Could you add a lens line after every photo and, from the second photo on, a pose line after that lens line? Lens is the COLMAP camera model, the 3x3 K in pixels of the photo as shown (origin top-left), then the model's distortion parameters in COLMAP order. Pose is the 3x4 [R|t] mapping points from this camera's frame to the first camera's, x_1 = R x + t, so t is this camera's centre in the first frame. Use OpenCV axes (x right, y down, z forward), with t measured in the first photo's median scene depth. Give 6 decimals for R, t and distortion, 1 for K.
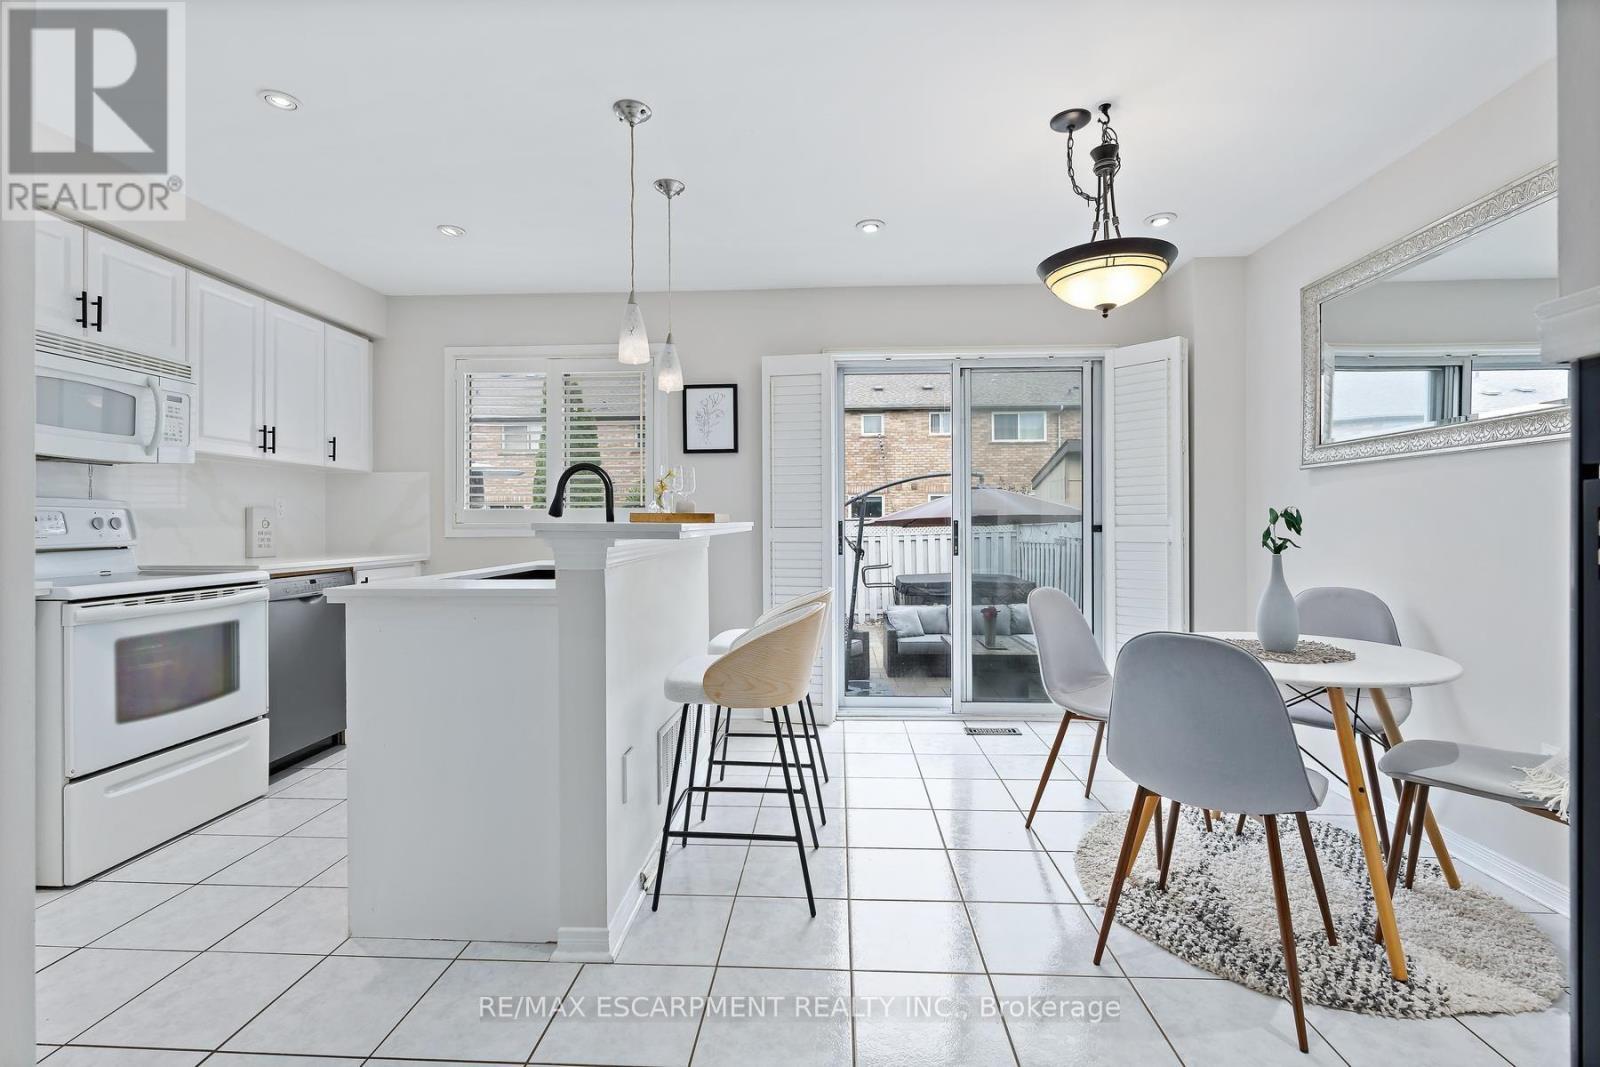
lens RADIAL K [[712.0, 0, 805.1], [0, 712.0, 518.9], [0, 0, 1]] dist [-0.003292, -0.000165]
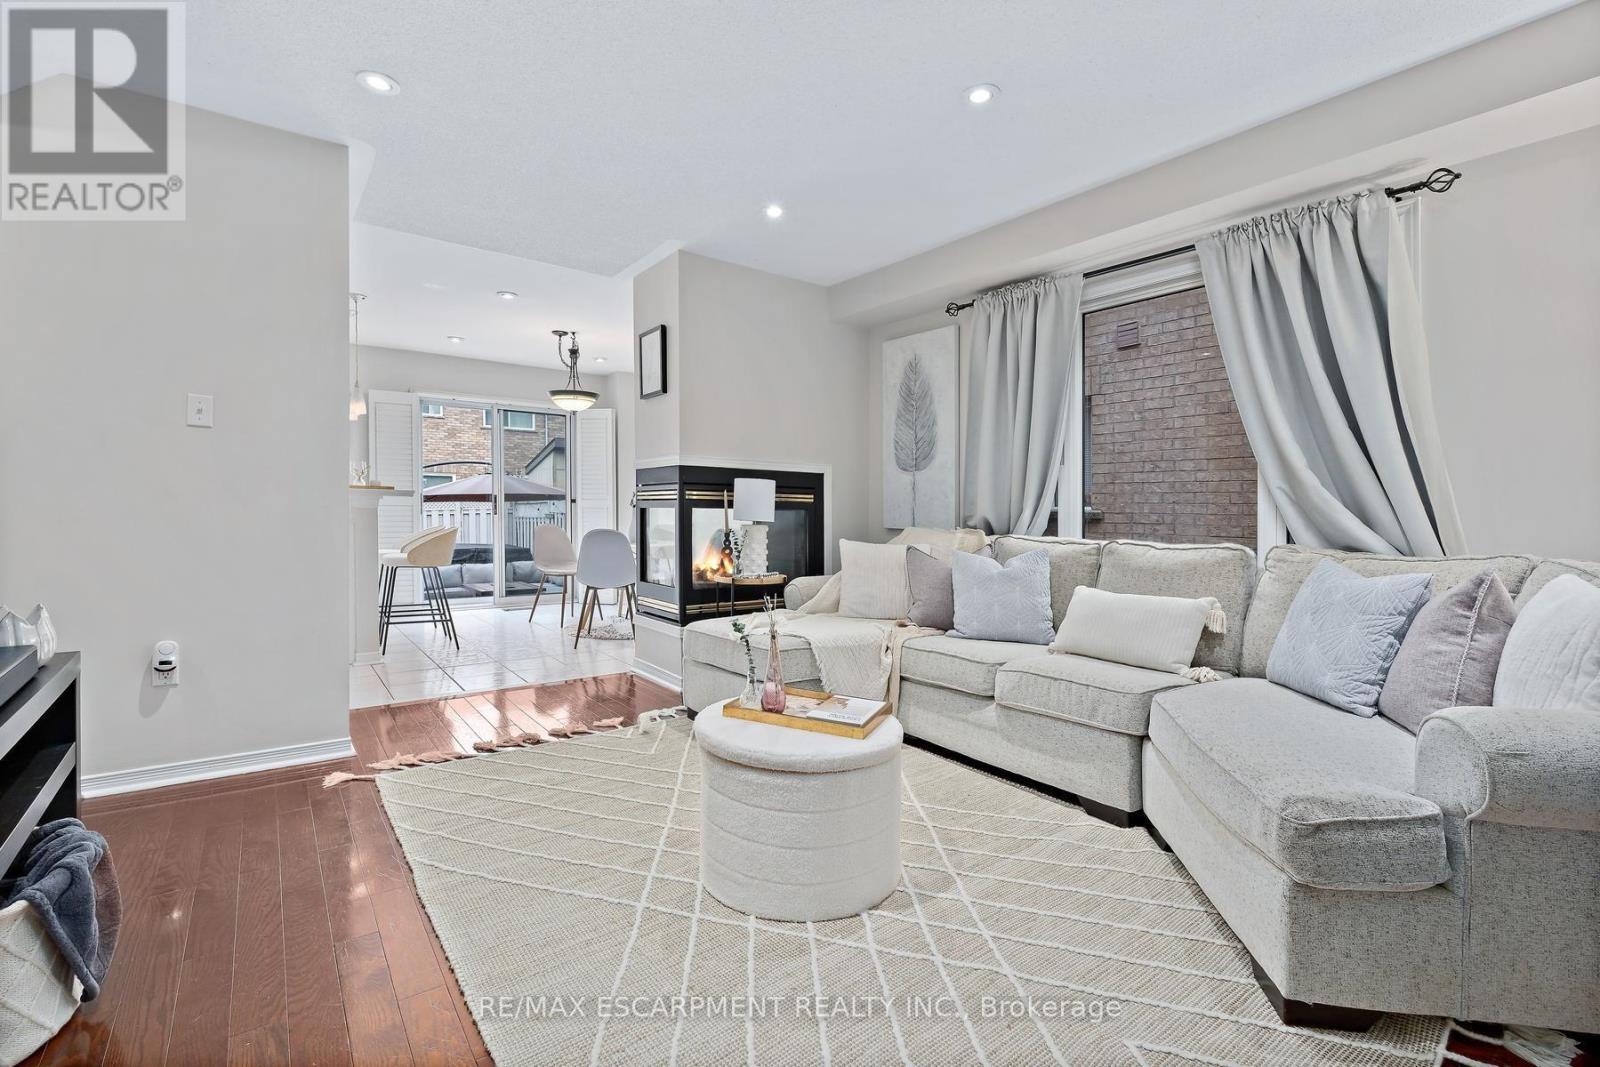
lens RADIAL K [[712.0, 0, 805.1], [0, 712.0, 518.9], [0, 0, 1]] dist [-0.003292, -0.000165]
pose [[0.768097, -0.006633, 0.640300, -0.440330], [-0.009018, 0.999735, 0.021174, 0.025021], [-0.640271, -0.022037, 0.767833, -1.144297]]
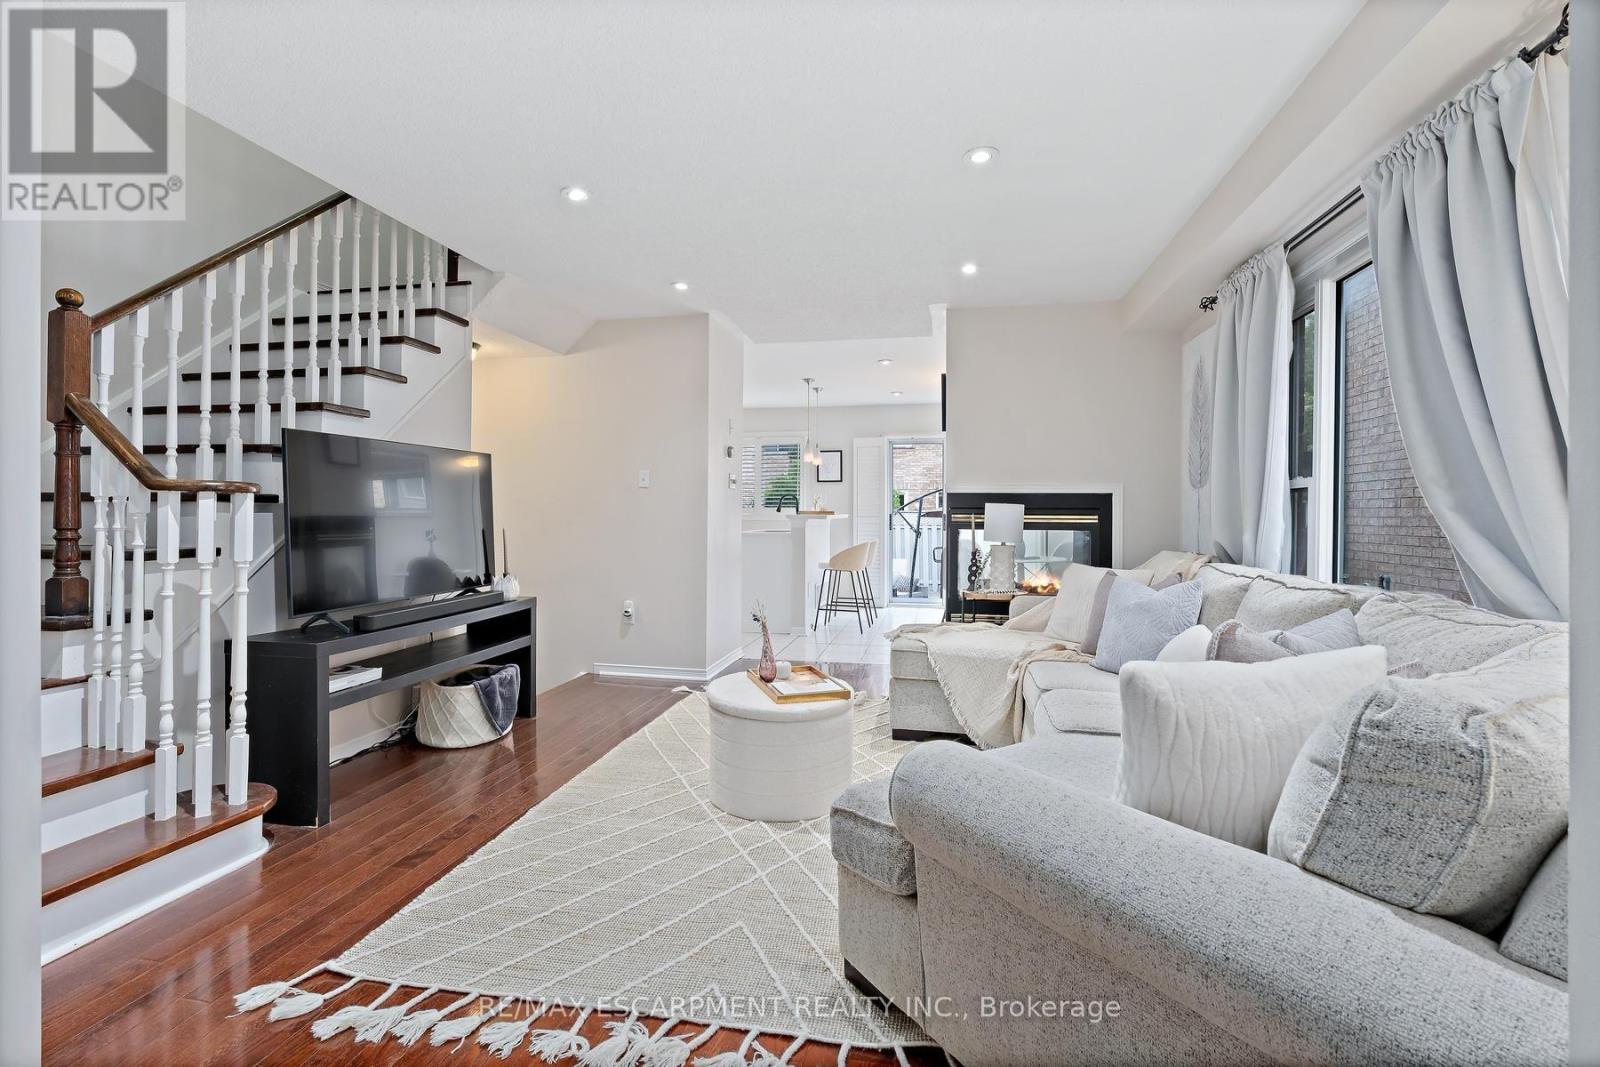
lens RADIAL K [[712.0, 0, 805.1], [0, 712.0, 518.9], [0, 0, 1]] dist [-0.003292, -0.000165]
pose [[0.988735, -0.004433, -0.149612, 0.156701], [0.006047, 0.999928, 0.010334, -0.005888], [0.149556, -0.011122, 0.988691, -1.556959]]
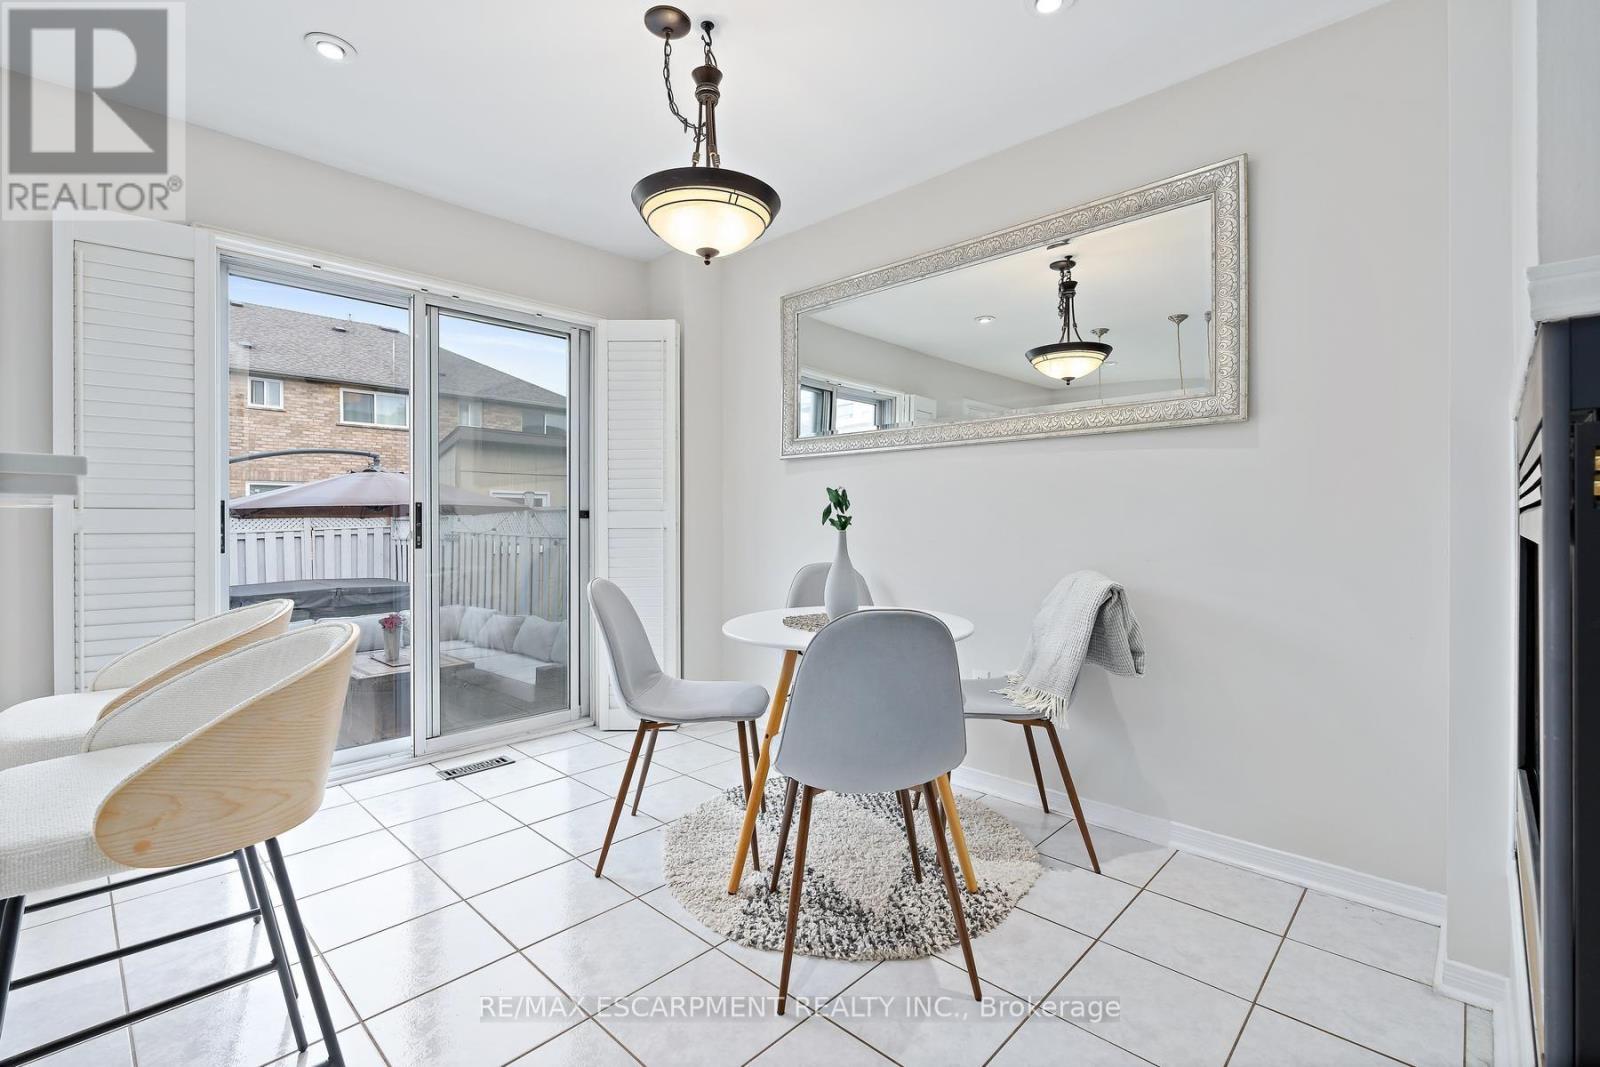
lens RADIAL K [[712.0, 0, 805.1], [0, 712.0, 518.9], [0, 0, 1]] dist [-0.003292, -0.000165]
pose [[0.654428, 0.002718, 0.756119, -0.121346], [-0.004743, 0.999989, 0.000510, 0.022597], [-0.756109, -0.003920, 0.654434, 0.247479]]
